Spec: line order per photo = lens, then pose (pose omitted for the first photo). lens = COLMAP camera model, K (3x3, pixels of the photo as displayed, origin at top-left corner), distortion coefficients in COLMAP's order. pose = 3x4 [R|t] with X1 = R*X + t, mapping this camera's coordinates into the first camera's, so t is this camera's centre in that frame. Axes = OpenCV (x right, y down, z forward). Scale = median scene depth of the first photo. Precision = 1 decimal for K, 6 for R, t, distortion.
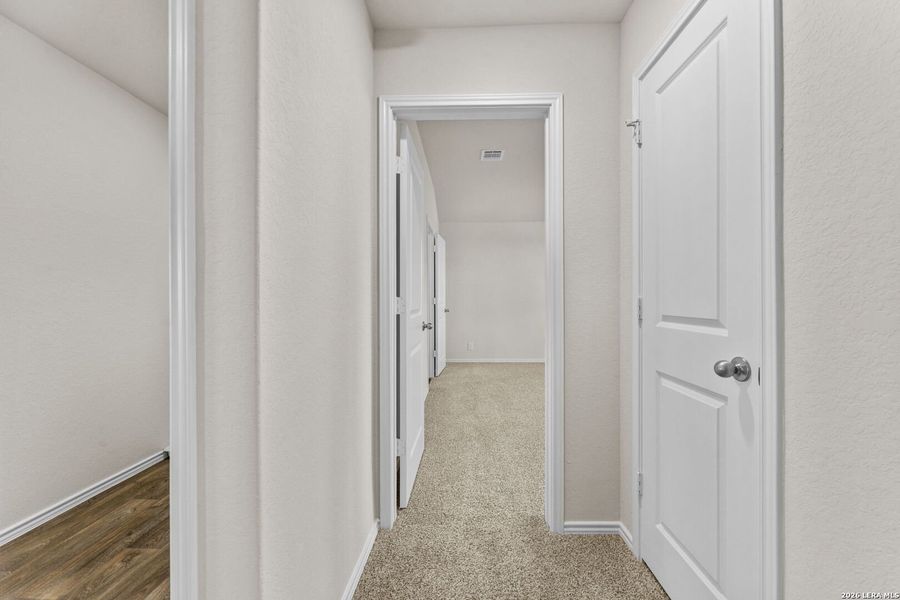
lens RADIAL K [[357.2, 0, 450.0], [0, 357.2, 300.0], [0, 0, 1]] dist [-0.000178, -0.002685]
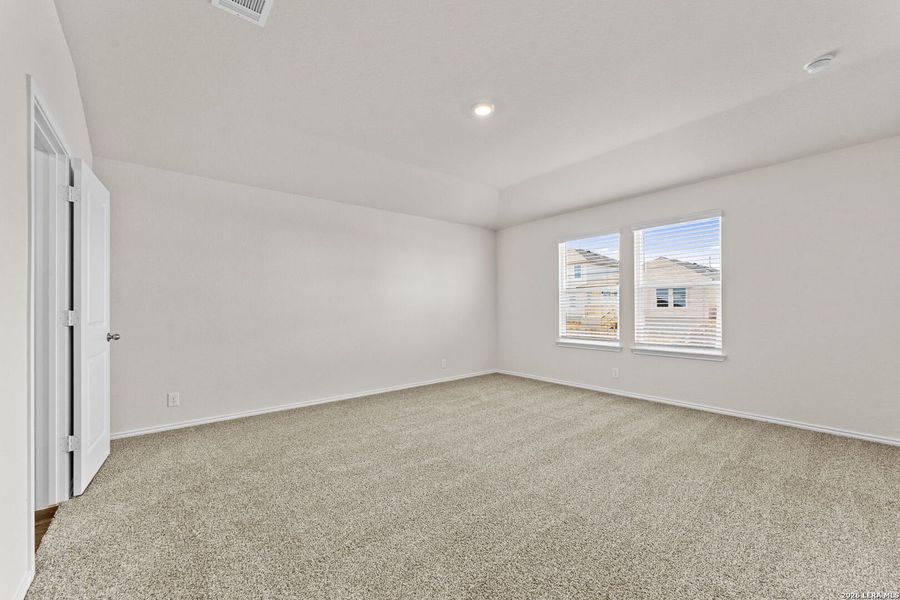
lens RADIAL K [[361.7, 0, 452.2], [0, 361.7, 307.6], [0, 0, 1]] dist [-0.002105, 0.000016]
pose [[0.745483, 0.002942, 0.666518, 0.008531], [0.002905, 0.999966, -0.007664, -0.004683], [-0.666519, 0.007650, 0.745449, 0.370460]]
